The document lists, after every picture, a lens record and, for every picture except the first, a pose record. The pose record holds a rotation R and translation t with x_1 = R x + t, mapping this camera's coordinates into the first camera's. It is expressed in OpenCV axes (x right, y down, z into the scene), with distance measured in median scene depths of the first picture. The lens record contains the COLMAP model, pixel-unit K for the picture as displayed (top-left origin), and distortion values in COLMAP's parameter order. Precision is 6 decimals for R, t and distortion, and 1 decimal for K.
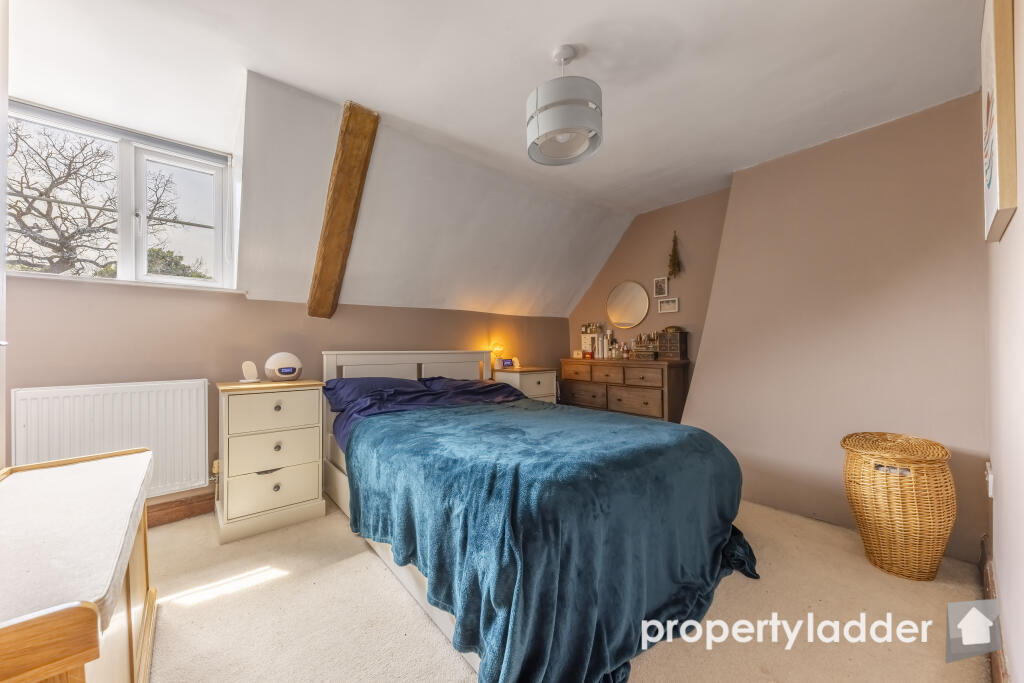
lens RADIAL K [[362.5, 0, 511.9], [0, 362.5, 348.1], [0, 0, 1]] dist [0.005303, -0.000572]
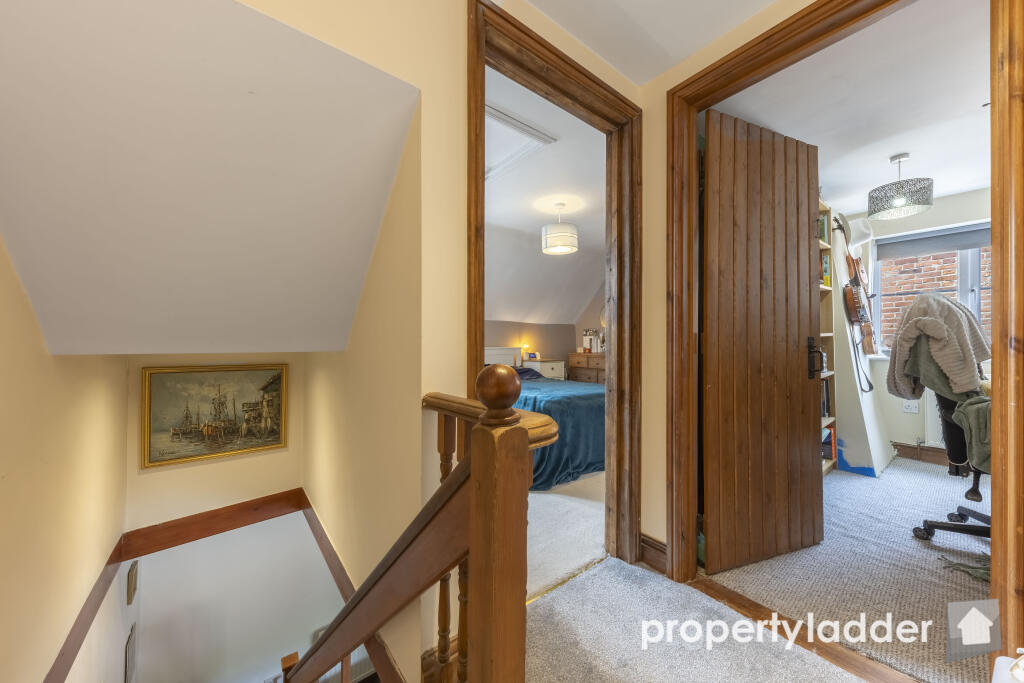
lens RADIAL K [[362.5, 0, 517.7], [0, 362.5, 343.7], [0, 0, 1]] dist [0.005303, -0.000572]
pose [[0.998559, 0.002542, -0.053608, 0.008649], [-0.002653, 0.999994, -0.002005, -0.005143], [0.053602, 0.002144, 0.998560, -0.515354]]
